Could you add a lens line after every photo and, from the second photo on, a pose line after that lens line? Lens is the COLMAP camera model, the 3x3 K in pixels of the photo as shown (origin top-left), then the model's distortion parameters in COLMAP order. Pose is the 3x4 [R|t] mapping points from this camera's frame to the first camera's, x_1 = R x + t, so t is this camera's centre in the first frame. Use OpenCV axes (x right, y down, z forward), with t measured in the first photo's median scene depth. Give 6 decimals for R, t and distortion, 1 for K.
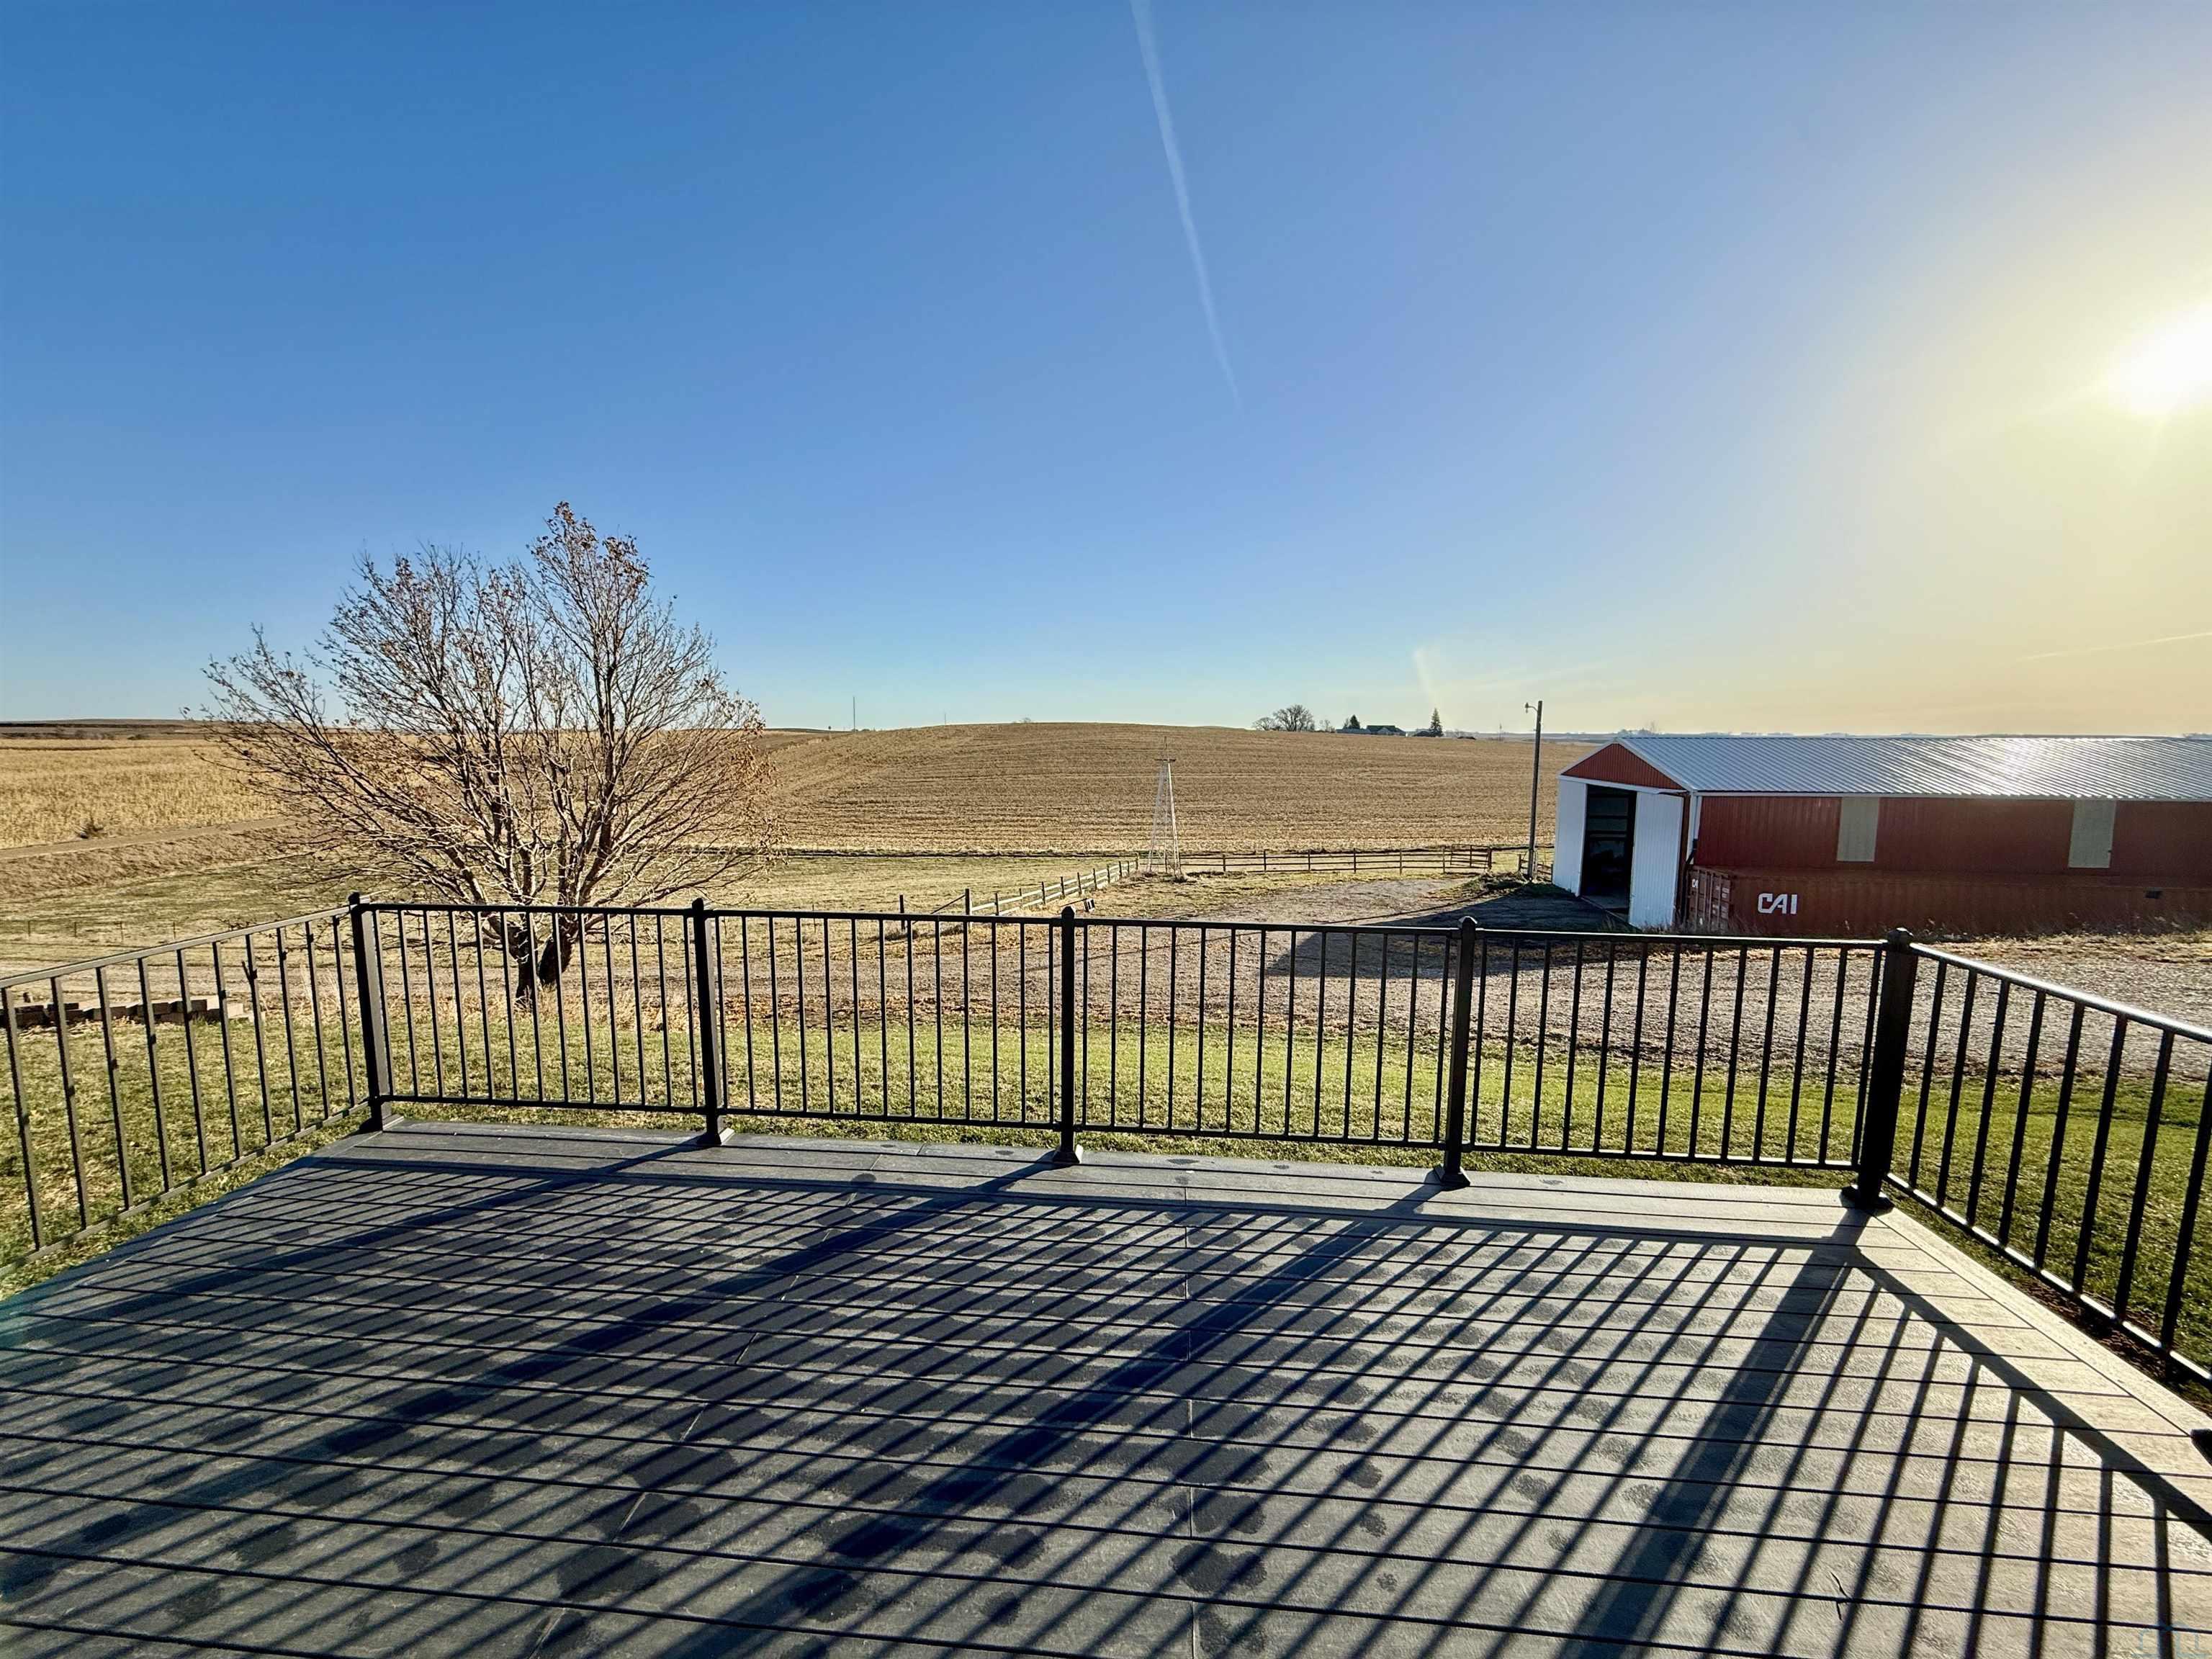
lens RADIAL K [[881.6, 0, 1098.6], [0, 881.6, 825.8], [0, 0, 1]] dist [0.001703, 0.000166]
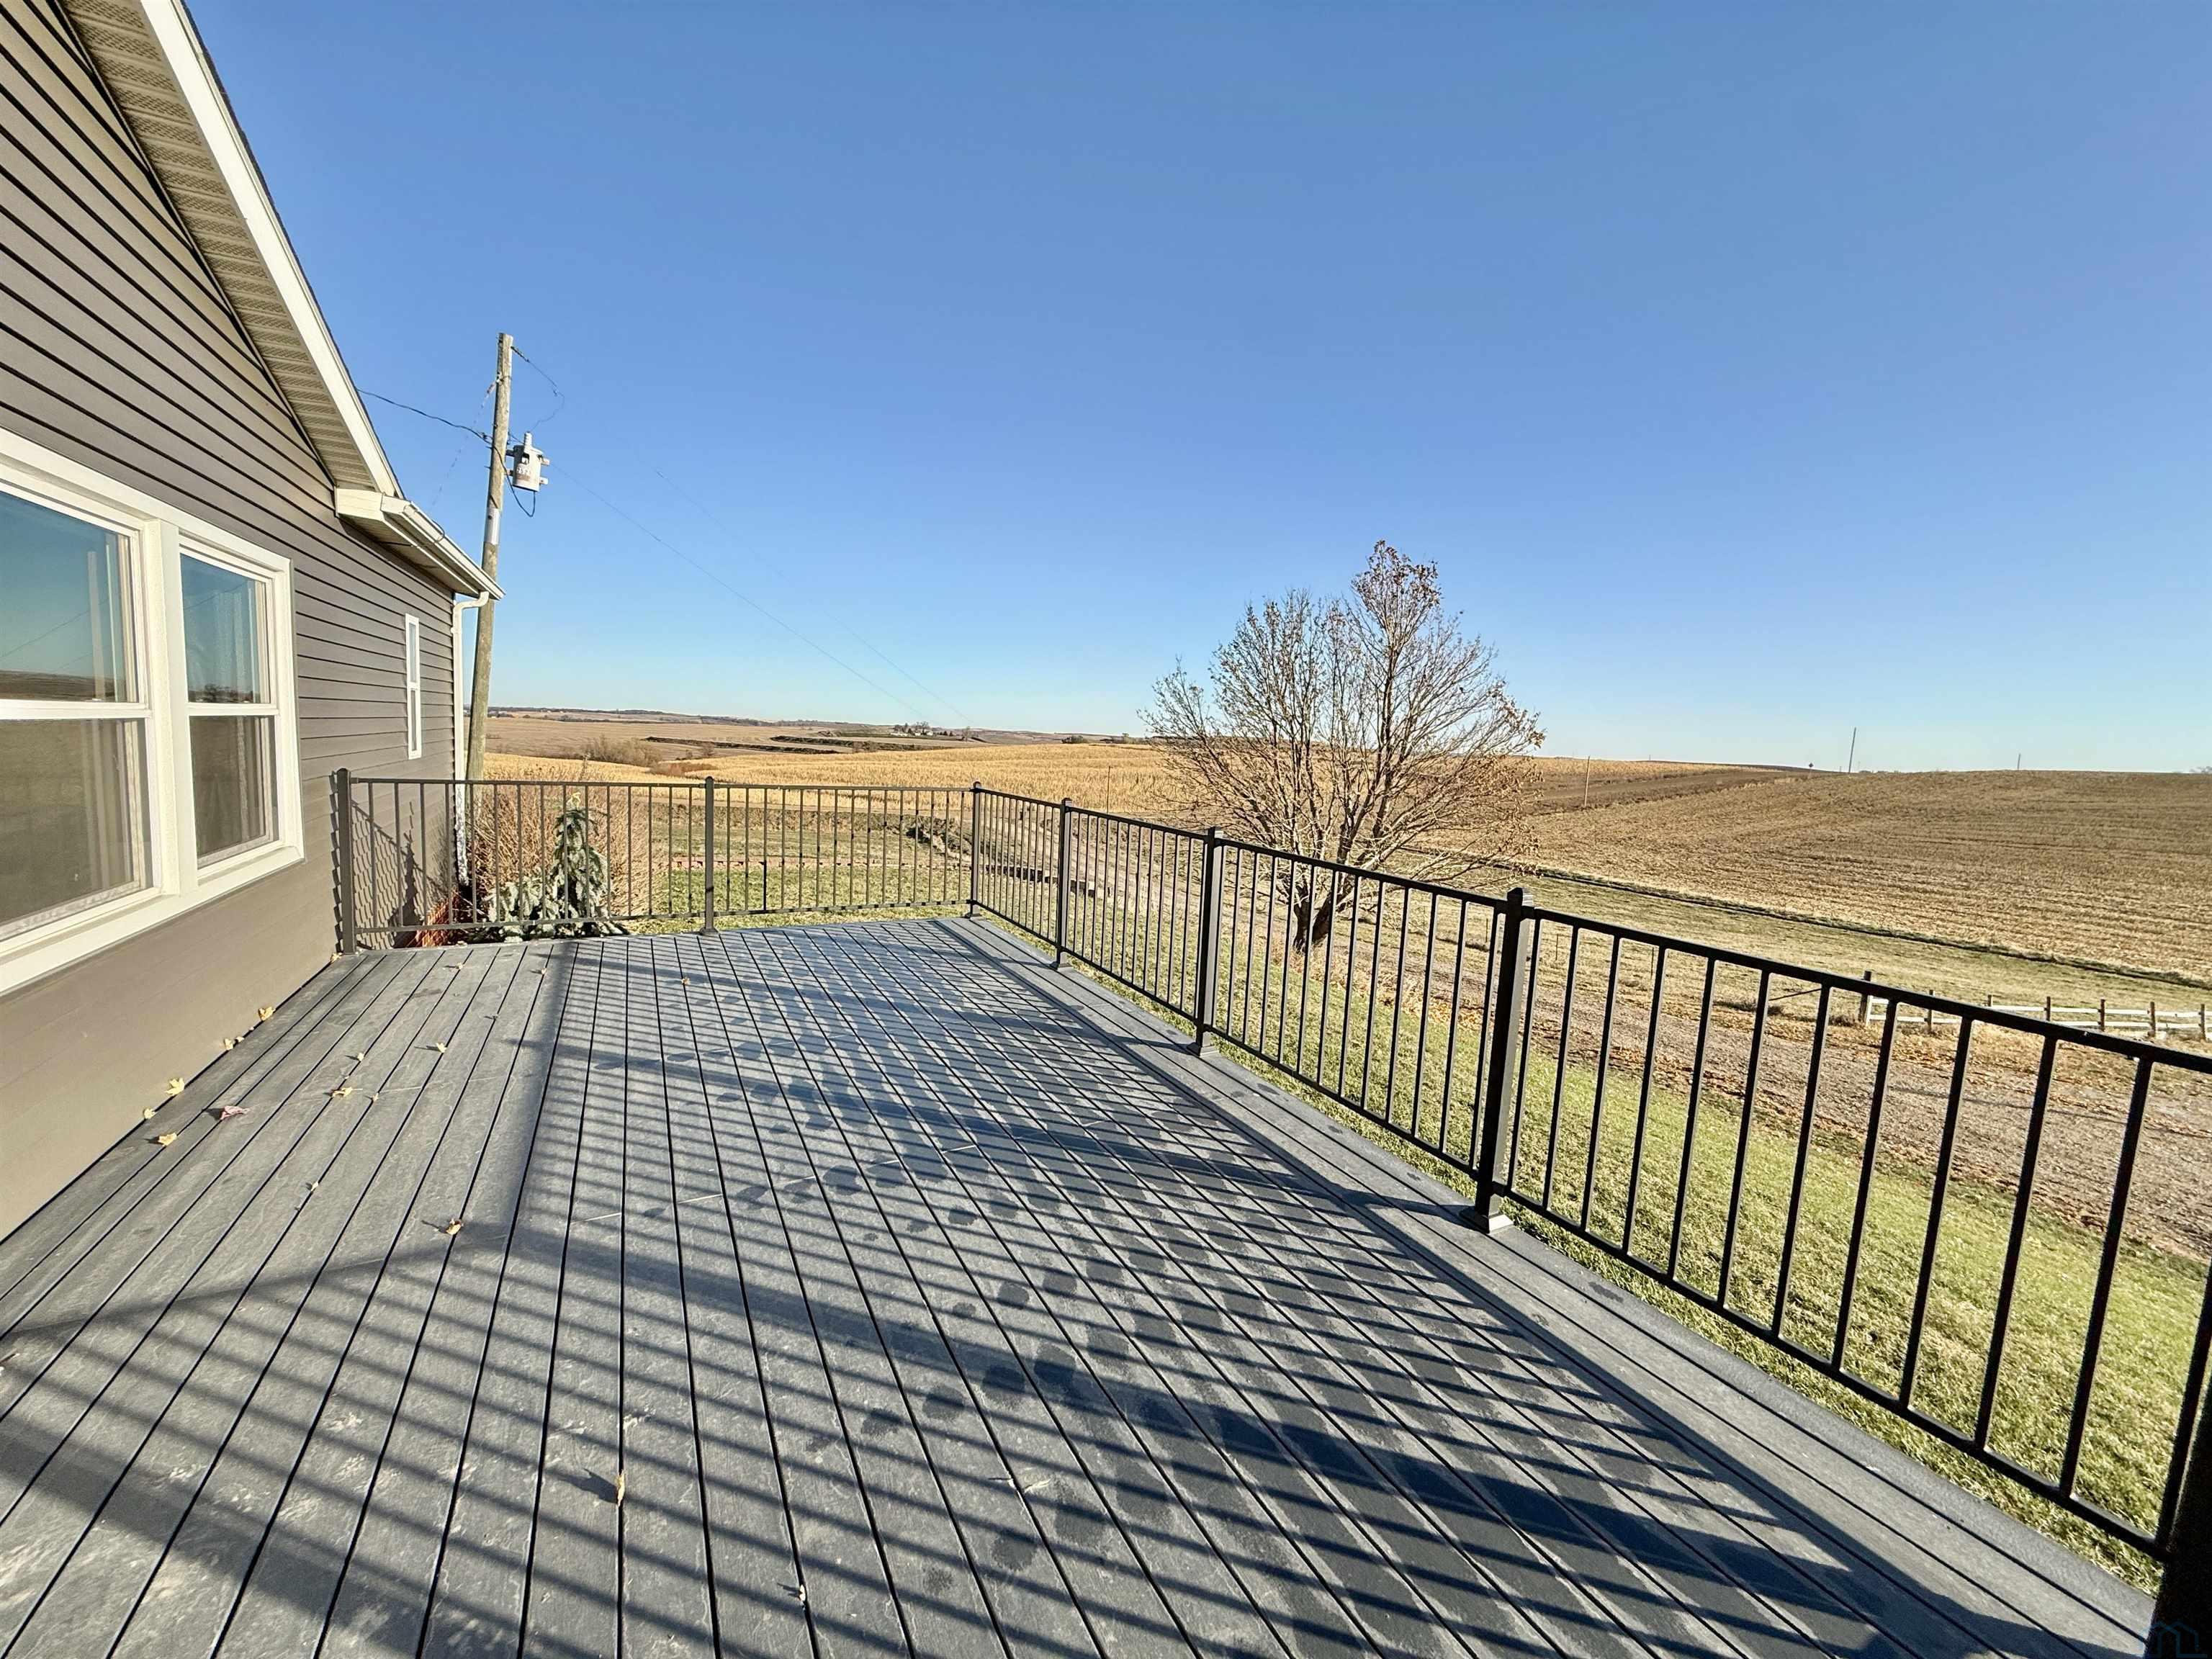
lens RADIAL K [[881.6, 0, 1098.6], [0, 881.6, 825.8], [0, 0, 1]] dist [0.001703, 0.000166]
pose [[0.547430, 0.108224, -0.829824, 0.207282], [-0.135857, 0.989941, 0.039482, 0.016712], [0.825750, 0.091124, 0.556627, 0.062356]]
